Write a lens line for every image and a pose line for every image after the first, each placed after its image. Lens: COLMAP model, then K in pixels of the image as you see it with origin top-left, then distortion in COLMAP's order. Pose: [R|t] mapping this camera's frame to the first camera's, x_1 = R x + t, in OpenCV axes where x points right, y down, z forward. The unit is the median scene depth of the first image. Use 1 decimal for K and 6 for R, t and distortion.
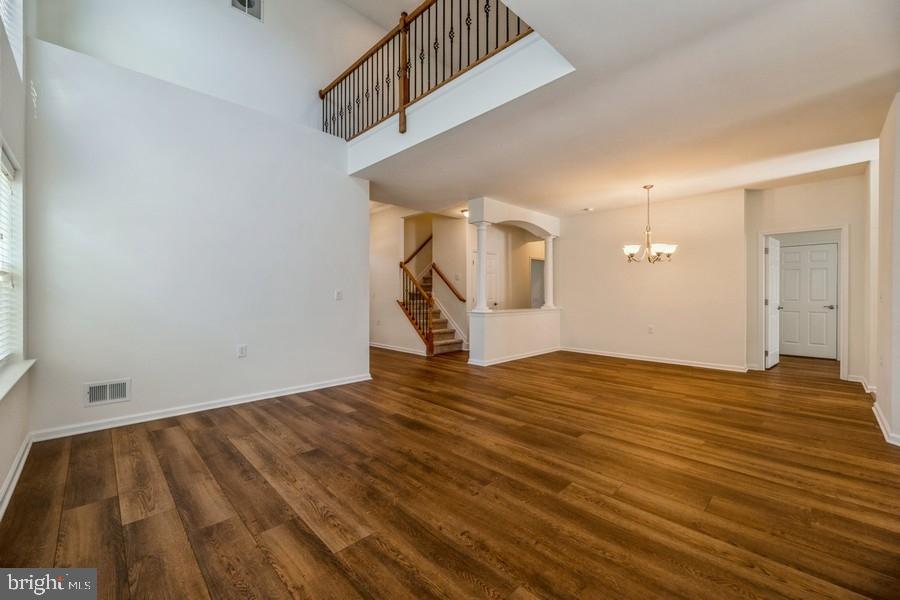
lens RADIAL K [[365.8, 0, 449.8], [0, 365.8, 295.9], [0, 0, 1]] dist [-0.001331, -0.000487]
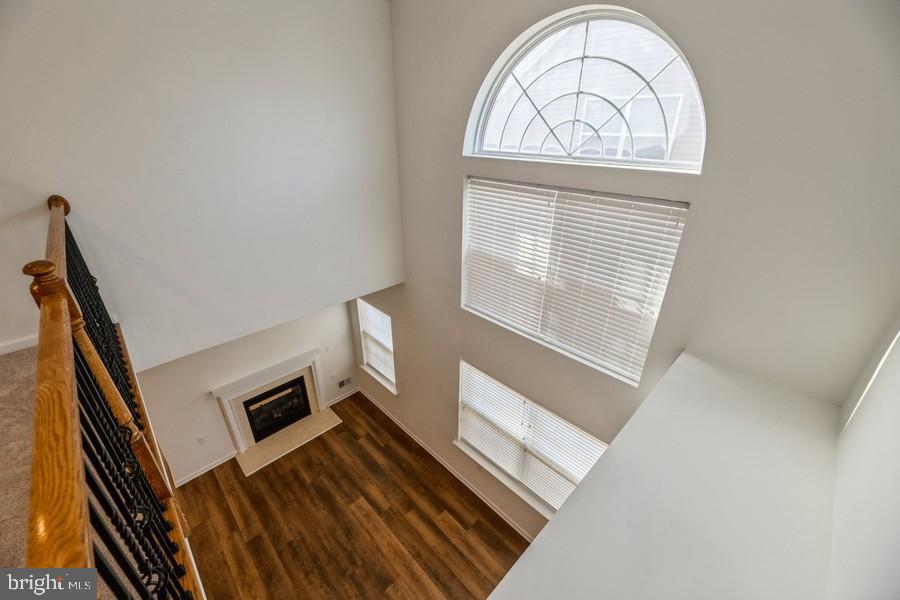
lens RADIAL K [[365.8, 0, 450.8], [0, 365.8, 299.3], [0, 0, 1]] dist [-0.001331, -0.000487]
pose [[-1.000000, -0.000353, 0.000660, -0.806460], [-0.000034, 0.902348, 0.431008, -1.590205], [-0.000748, 0.431008, -0.902348, 2.327389]]
